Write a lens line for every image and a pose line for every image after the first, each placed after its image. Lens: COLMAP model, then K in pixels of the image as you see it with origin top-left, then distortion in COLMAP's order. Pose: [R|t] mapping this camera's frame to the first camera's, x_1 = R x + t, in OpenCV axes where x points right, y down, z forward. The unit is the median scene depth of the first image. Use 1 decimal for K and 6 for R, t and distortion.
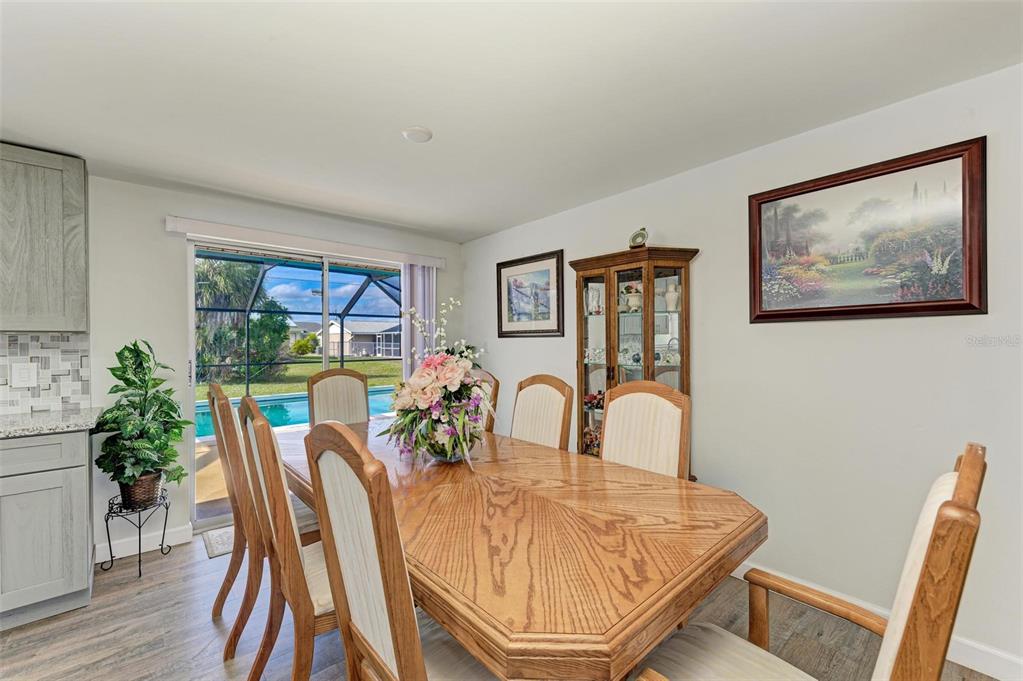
lens RADIAL K [[419.4, 0, 516.3], [0, 419.4, 343.6], [0, 0, 1]] dist [0.020312, -0.006718]
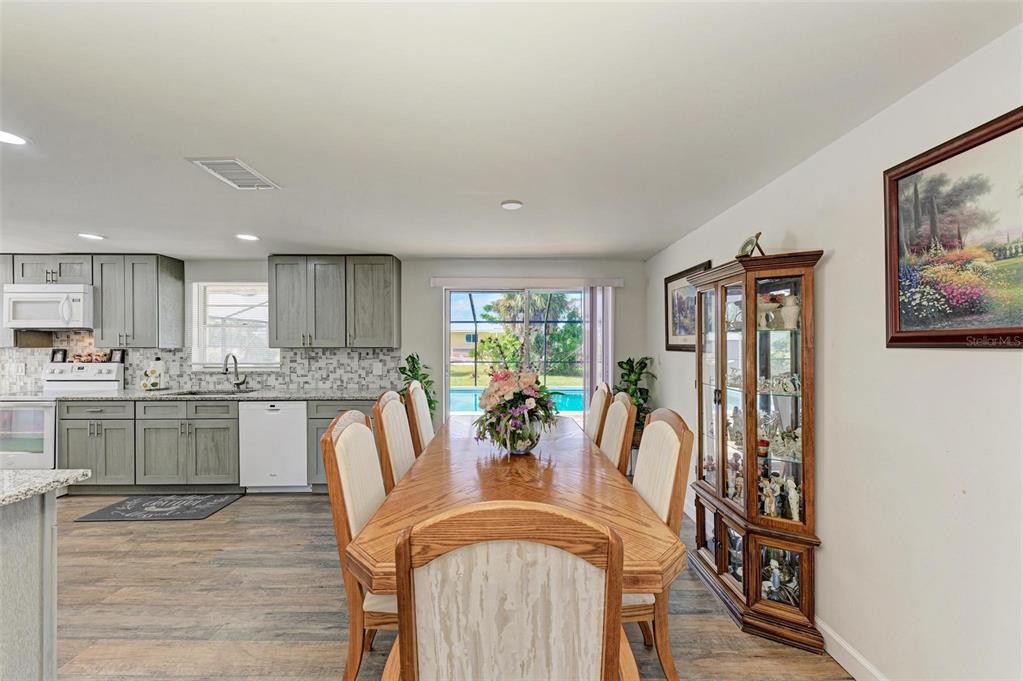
lens RADIAL K [[389.3, 0, 514.3], [0, 389.3, 343.6], [0, 0, 1]] dist [0.010568, -0.000112]
pose [[0.746016, 0.006484, -0.665897, 0.539972], [-0.007110, 0.999973, 0.001773, -0.052833], [0.665890, 0.003412, 0.746042, 0.076971]]
